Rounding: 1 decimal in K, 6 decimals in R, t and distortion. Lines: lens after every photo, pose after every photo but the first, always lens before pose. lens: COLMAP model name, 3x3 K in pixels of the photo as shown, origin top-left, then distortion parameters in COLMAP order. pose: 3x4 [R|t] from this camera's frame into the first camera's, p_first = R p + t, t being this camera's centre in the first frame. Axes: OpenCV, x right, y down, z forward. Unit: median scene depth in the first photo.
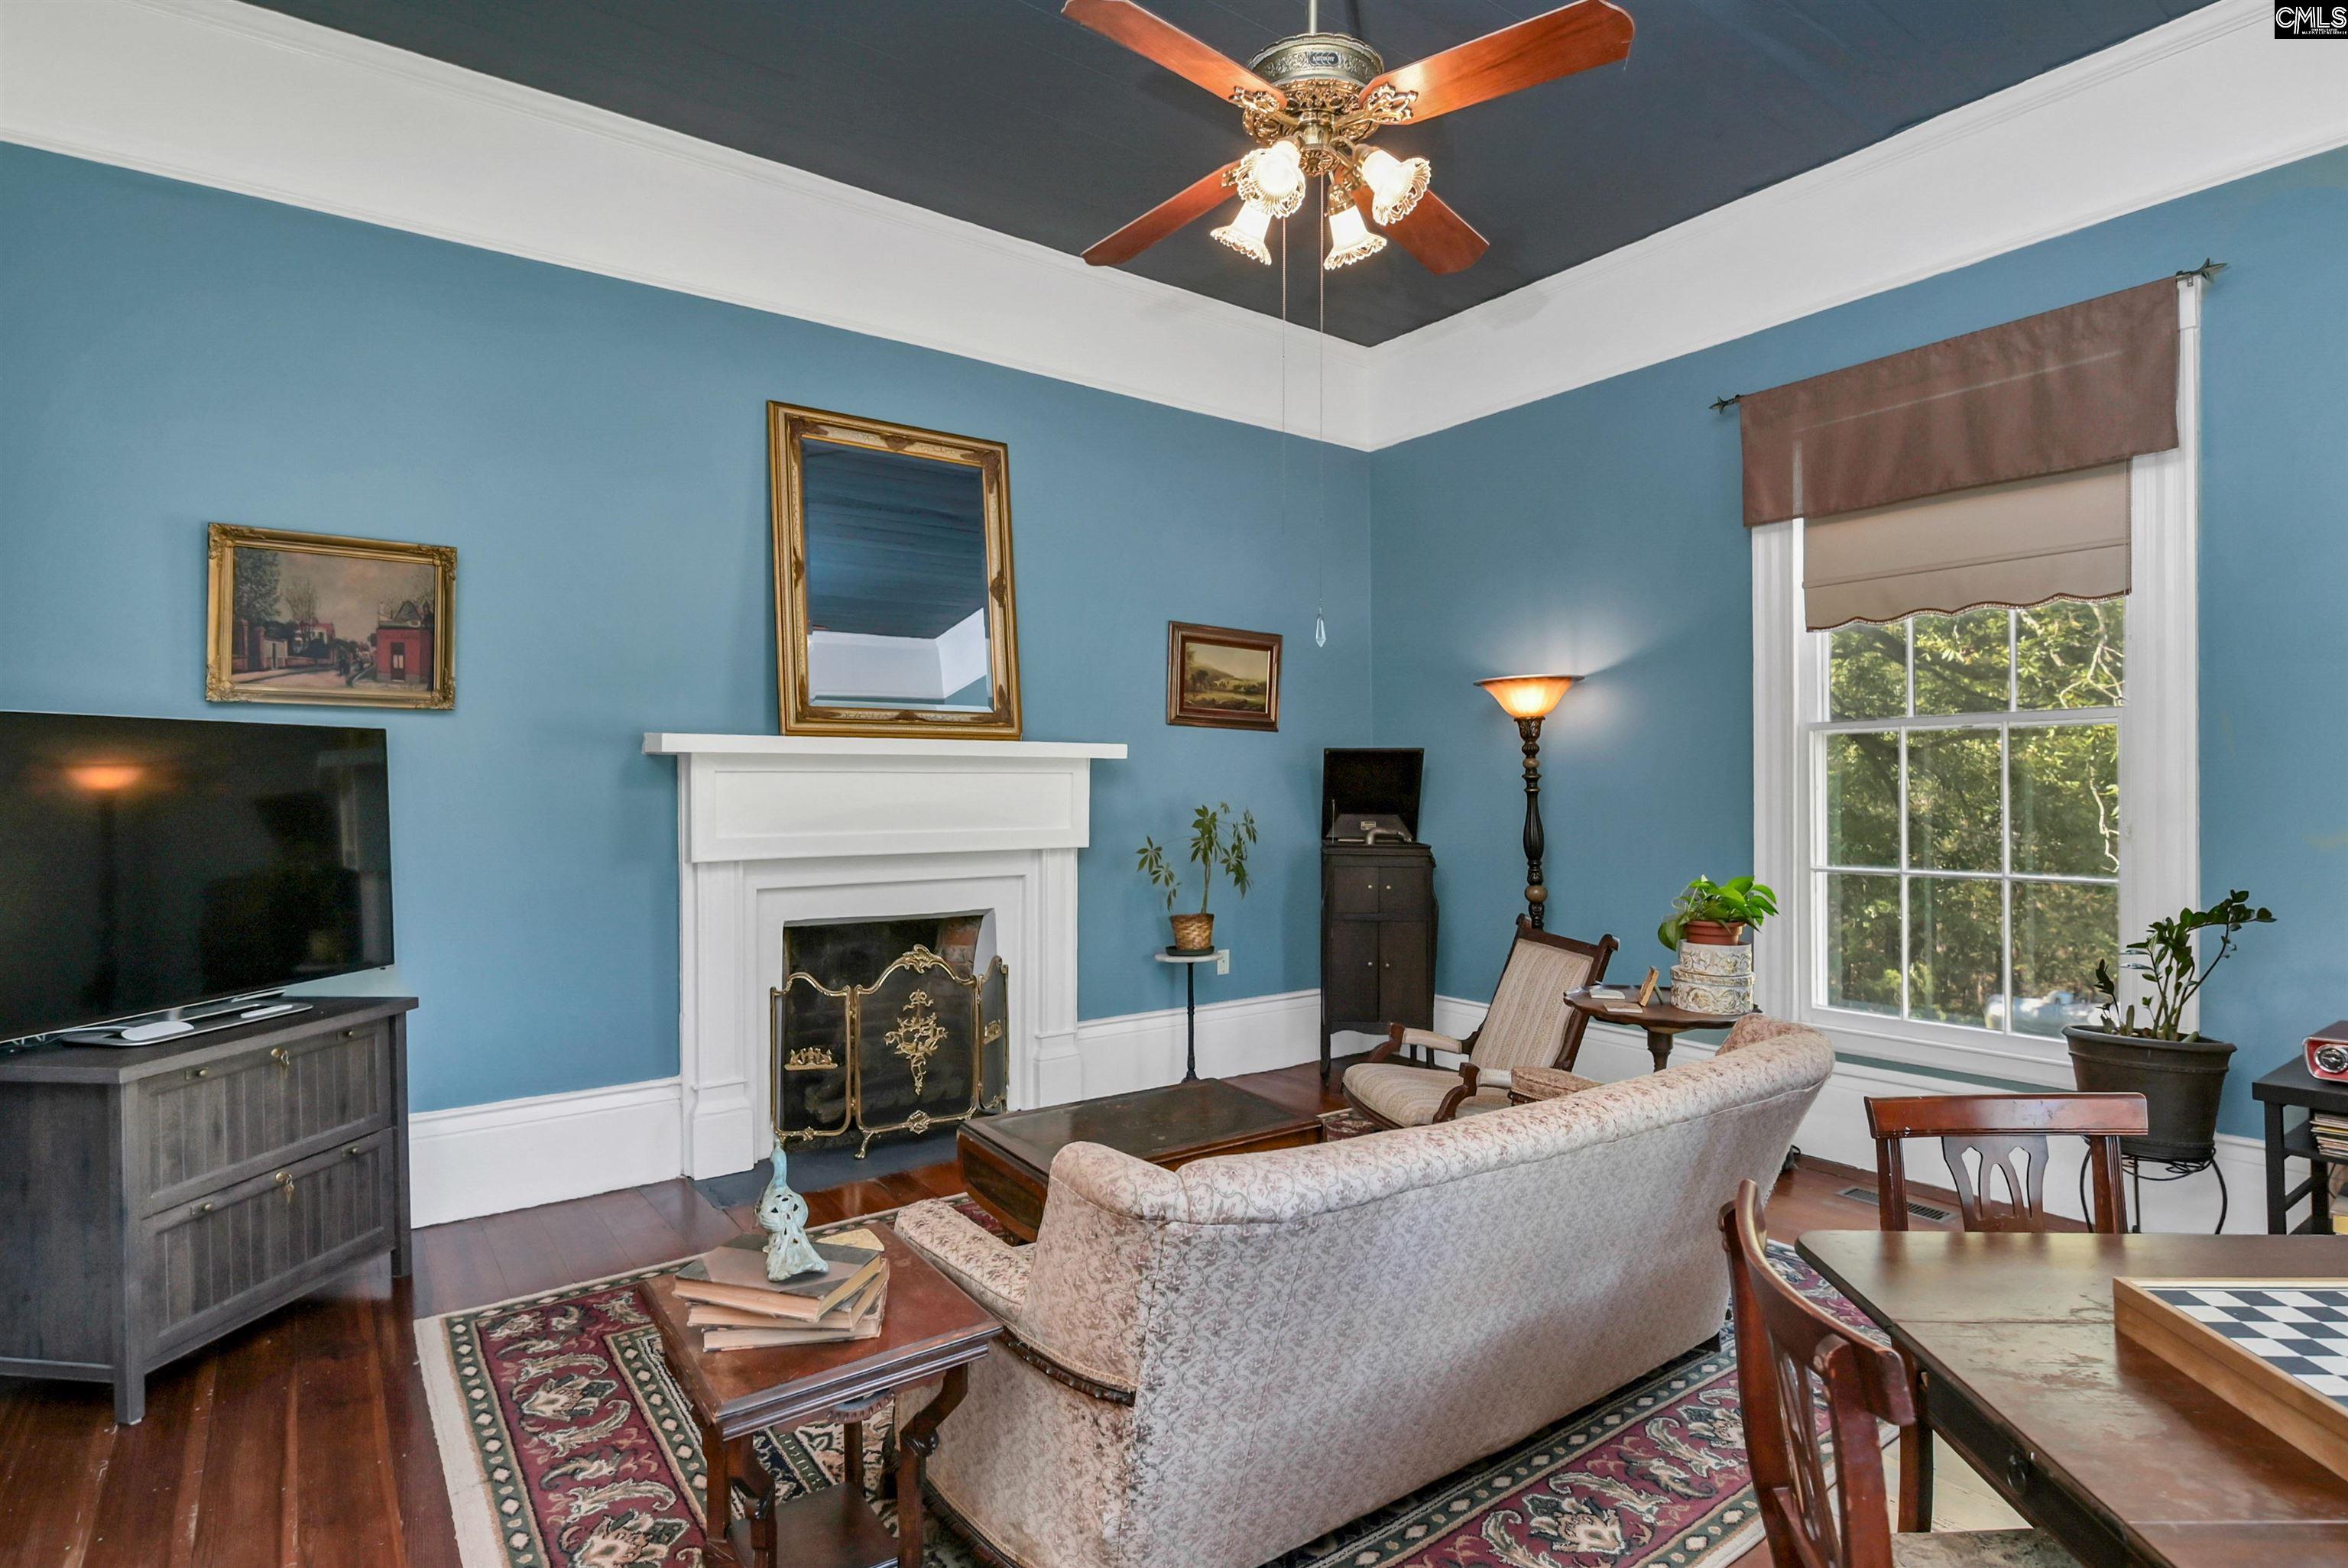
lens RADIAL K [[1171.3, 0, 1179.2], [0, 1171.3, 789.4], [0, 0, 1]] dist [-0.006117, -0.001621]
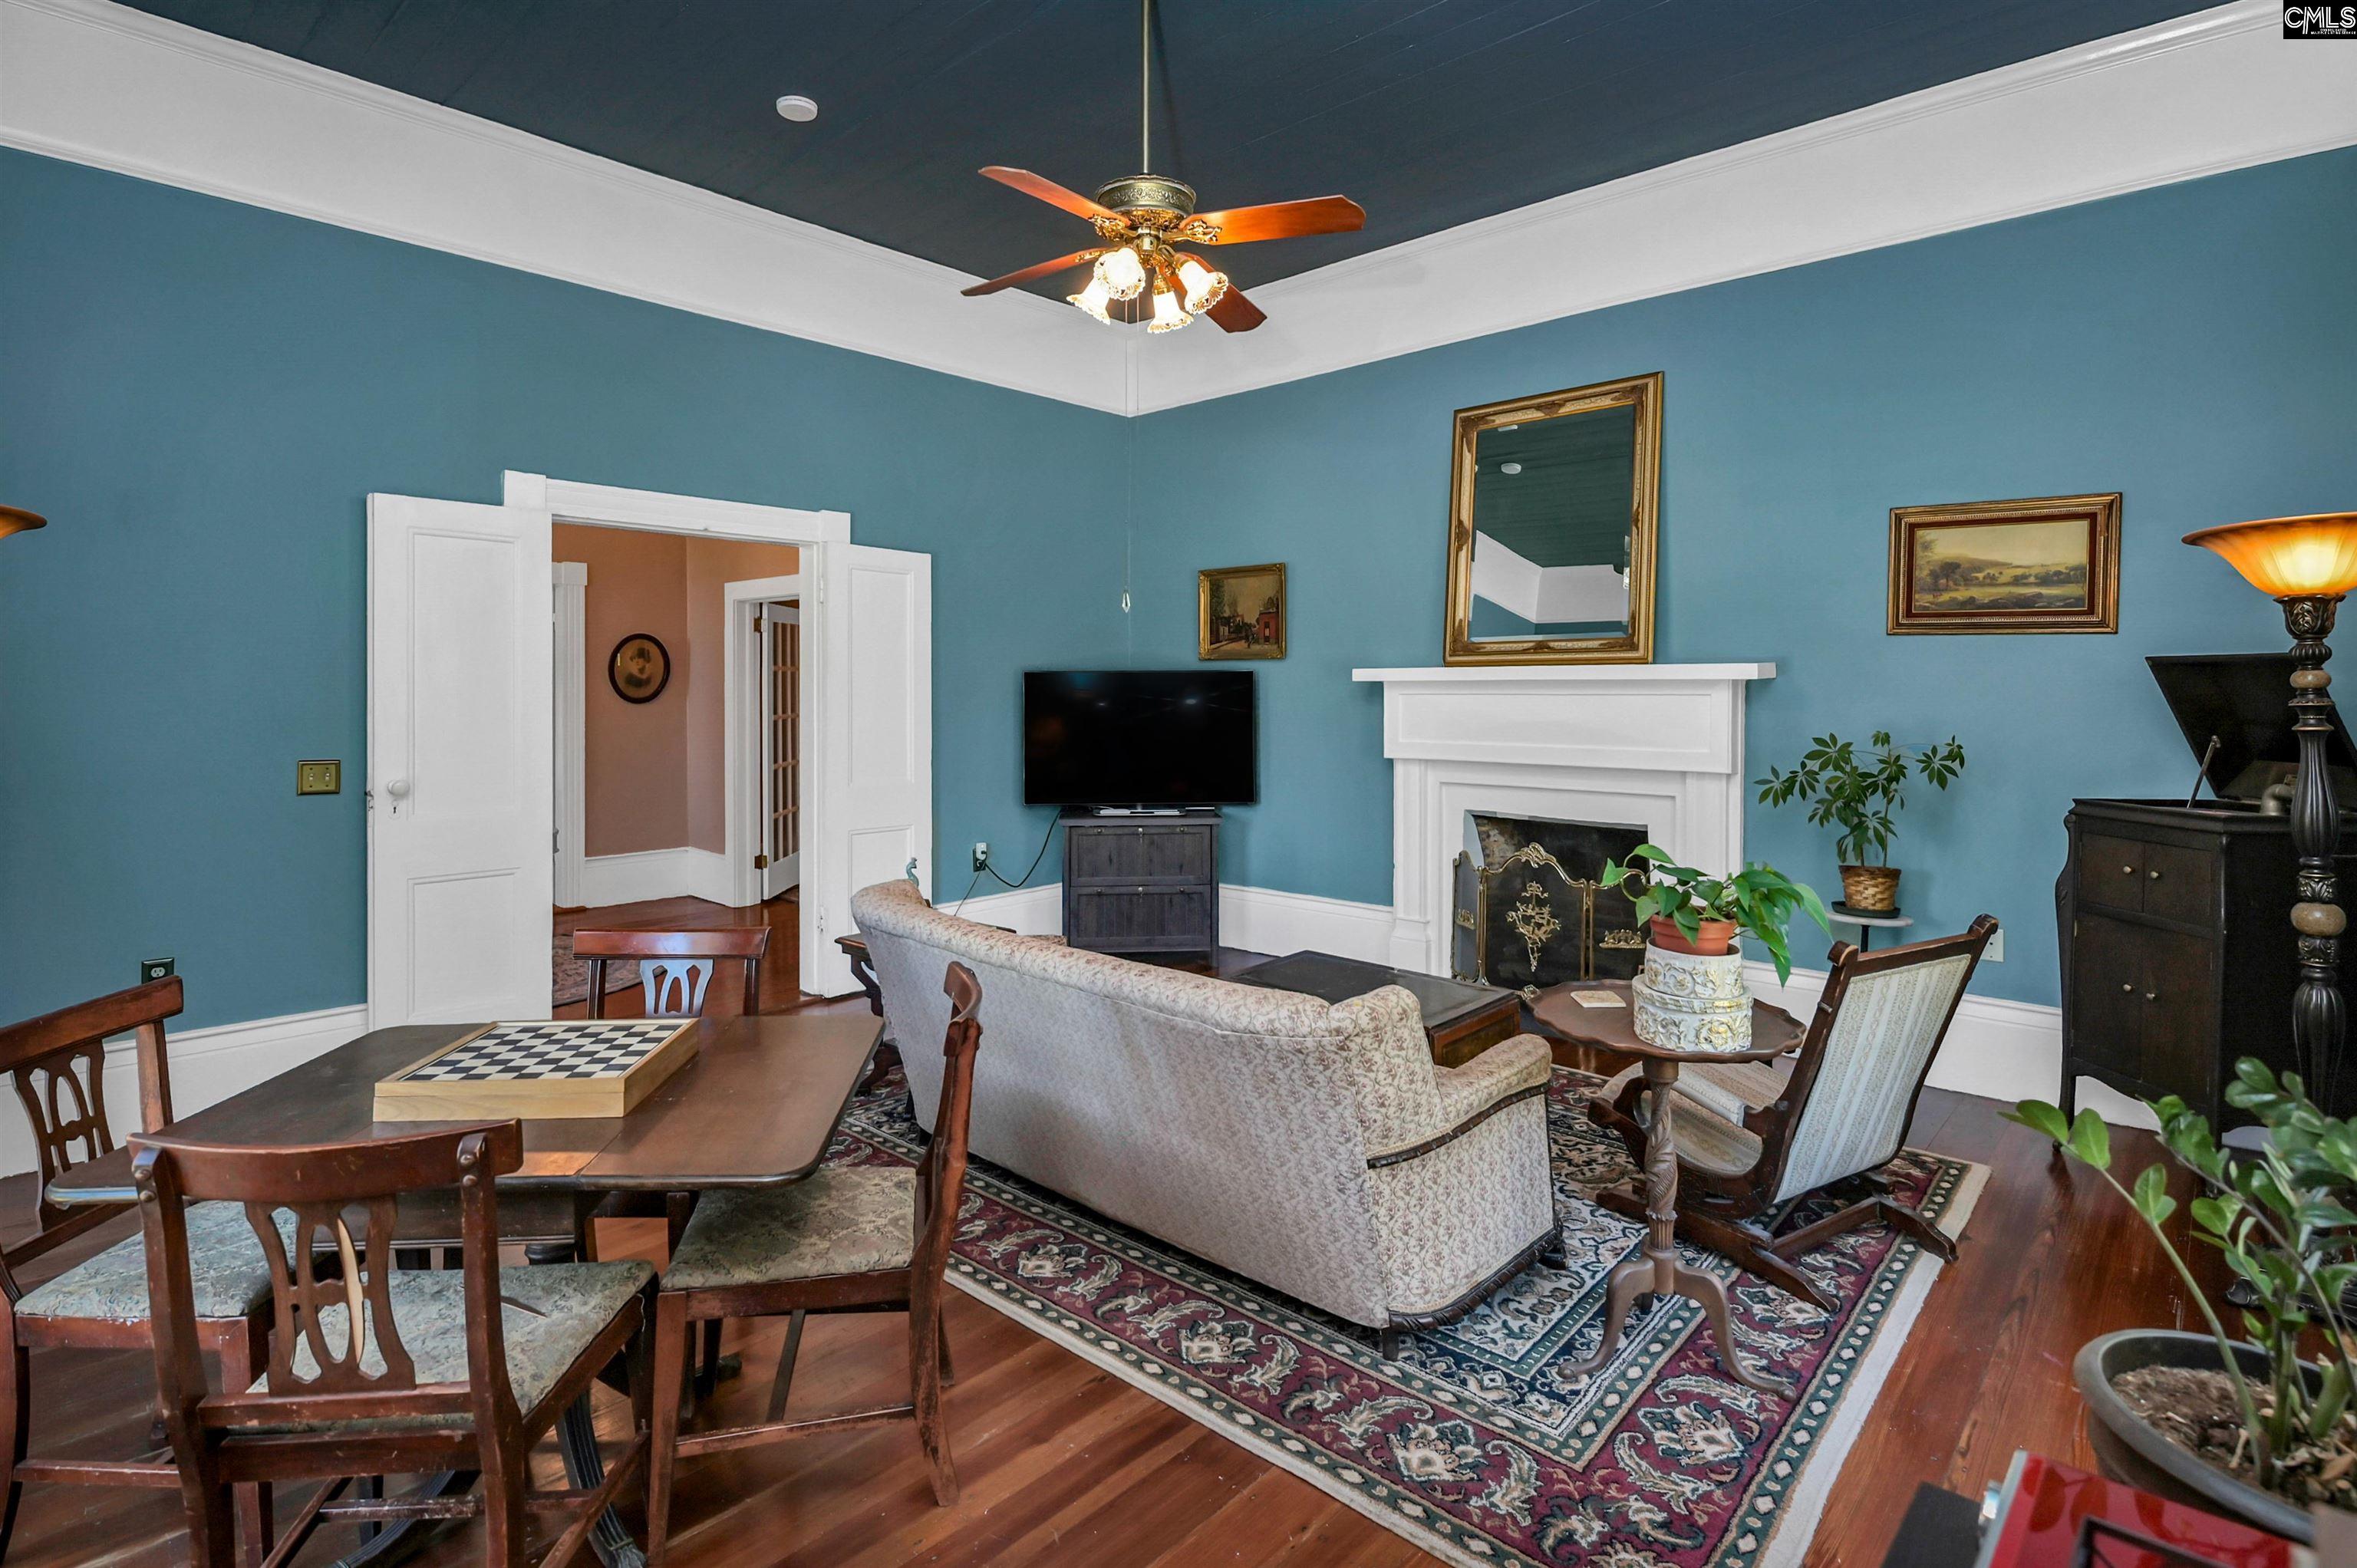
lens RADIAL K [[1175.8, 0, 1228.7], [0, 1175.8, 713.1], [0, 0, 1]] dist [-0.006117, -0.001621]
pose [[0.217069, 0.018008, -0.975990, 0.847910], [-0.007147, 0.999832, 0.016859, -0.013832], [0.976130, 0.003316, 0.217162, 0.451350]]
